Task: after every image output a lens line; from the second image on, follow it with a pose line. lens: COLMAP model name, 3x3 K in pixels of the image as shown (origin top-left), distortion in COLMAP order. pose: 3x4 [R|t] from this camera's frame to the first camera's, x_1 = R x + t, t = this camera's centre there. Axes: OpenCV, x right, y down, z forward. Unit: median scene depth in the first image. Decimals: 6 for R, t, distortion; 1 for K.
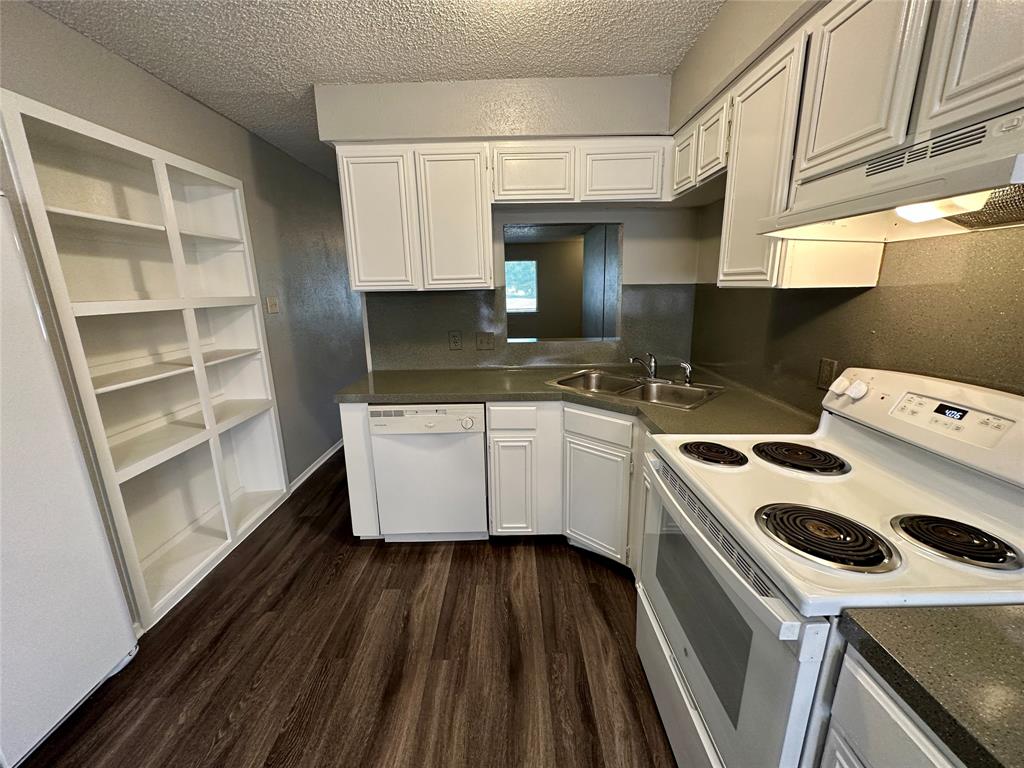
lens RADIAL K [[408.1, 0, 511.4], [0, 408.1, 383.6], [0, 0, 1]] dist [-0.003383, 0.000970]
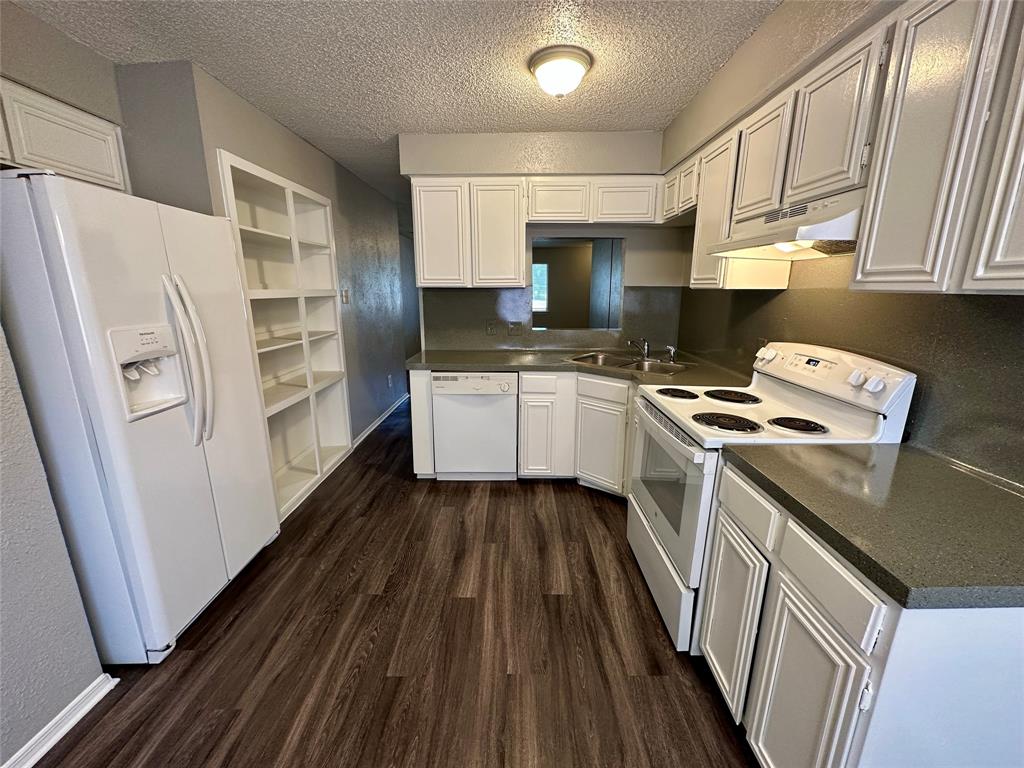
lens RADIAL K [[408.1, 0, 511.7], [0, 408.1, 383.6], [0, 0, 1]] dist [-0.003383, 0.000970]
pose [[0.999708, 0.022093, -0.009790, -0.082385], [-0.022132, 0.999747, -0.003922, 0.101122], [0.009701, 0.004137, 0.999944, -0.375298]]
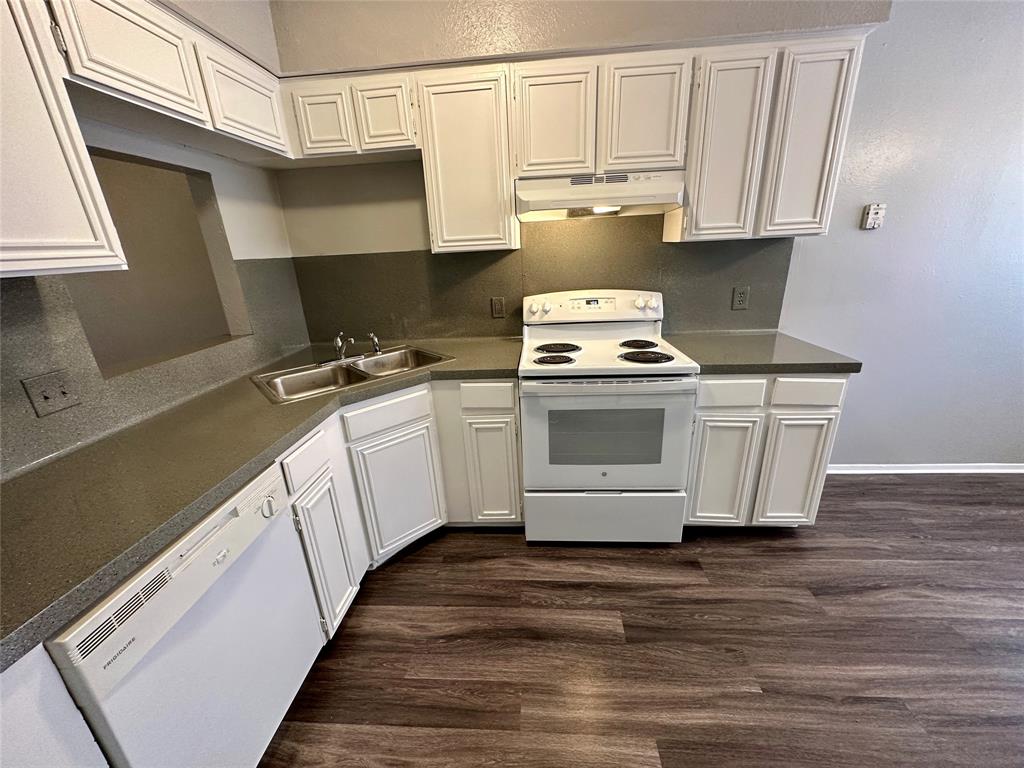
lens RADIAL K [[408.1, 0, 511.5], [0, 408.1, 383.3], [0, 0, 1]] dist [-0.003383, 0.000970]
pose [[0.079385, -0.306016, 0.948711, -0.630773], [0.279135, 0.920465, 0.273548, -0.134319], [-0.956965, 0.243103, 0.158492, 0.620164]]
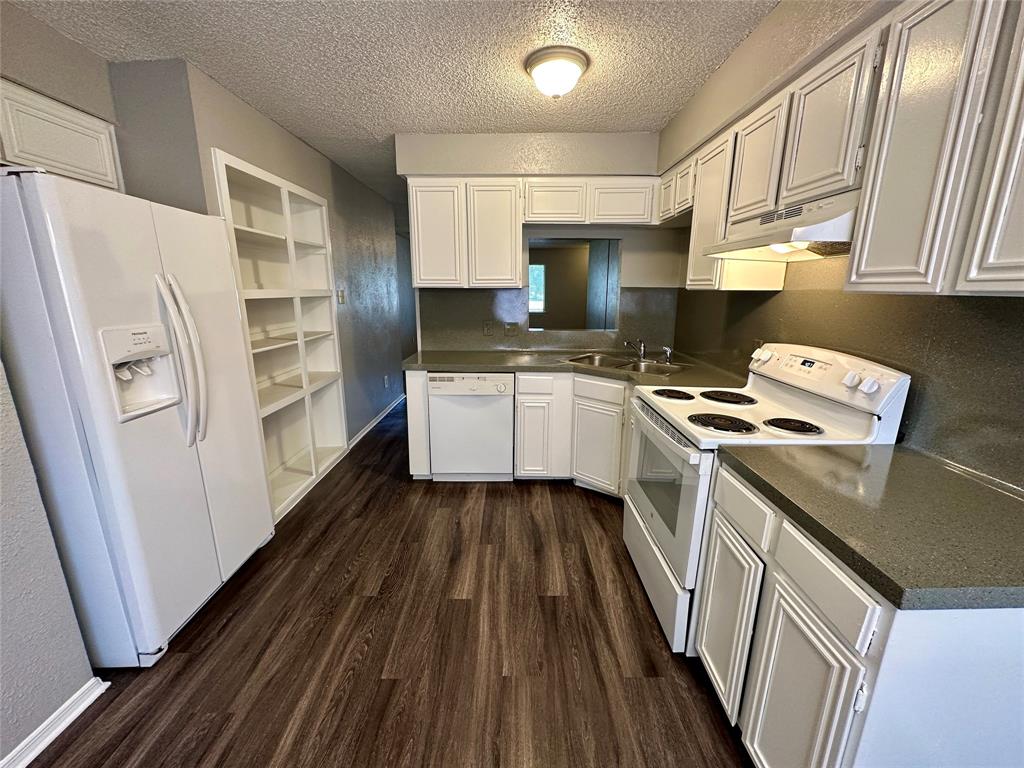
lens RADIAL K [[408.1, 0, 511.6], [0, 408.1, 383.5], [0, 0, 1]] dist [-0.003383, 0.000970]
pose [[0.999728, 0.023139, -0.002749, -0.079943], [-0.023155, 0.999714, -0.006022, 0.101141], [0.002609, 0.006084, 0.999978, -0.373014]]
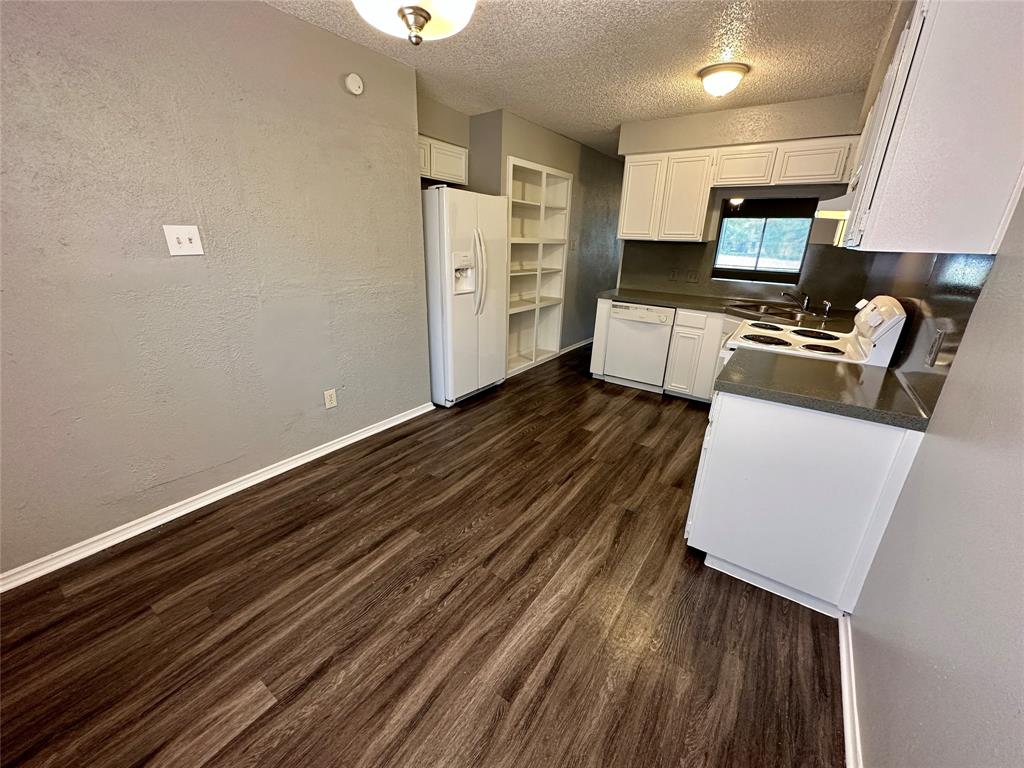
lens RADIAL K [[408.1, 0, 511.8], [0, 408.1, 383.5], [0, 0, 1]] dist [-0.003383, 0.000970]
pose [[0.816021, 0.234241, -0.528433, 0.399247], [-0.176788, 0.971540, 0.157658, 0.232059], [0.550324, -0.035232, 0.834208, -0.942171]]
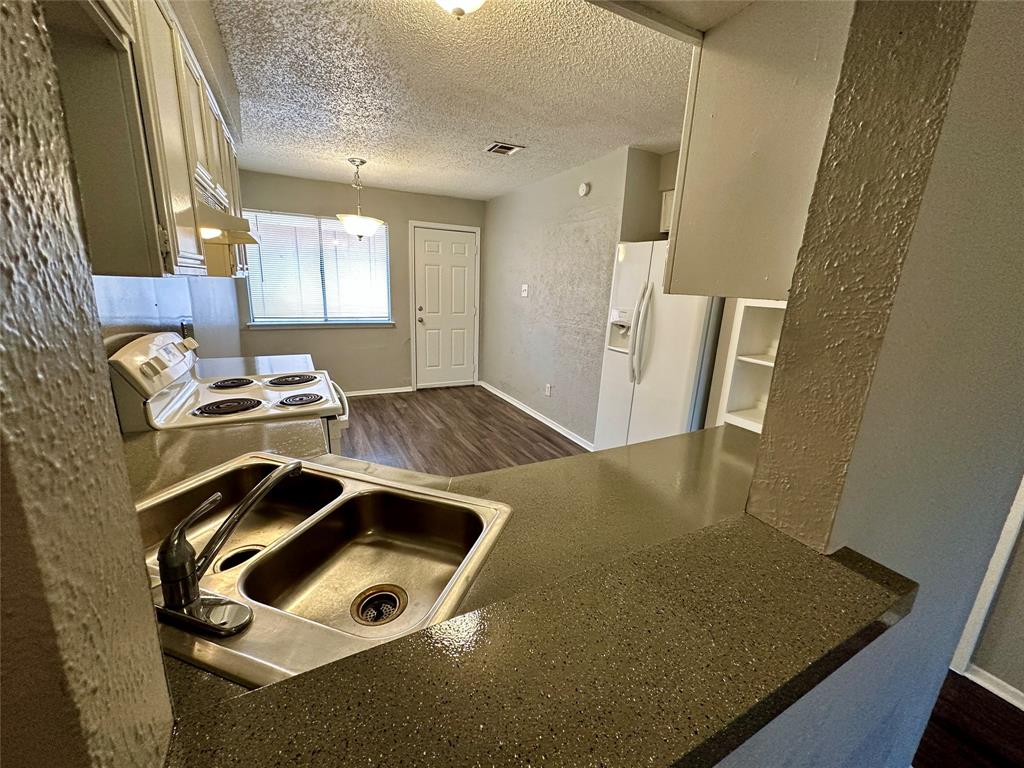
lens RADIAL K [[408.1, 0, 515.2], [0, 408.1, 387.2], [0, 0, 1]] dist [-0.003383, 0.000970]
pose [[-0.887879, 0.099087, -0.449280, 0.301066], [-0.127312, 0.885484, 0.446889, -0.392258], [0.442111, 0.453982, -0.773588, 1.640435]]
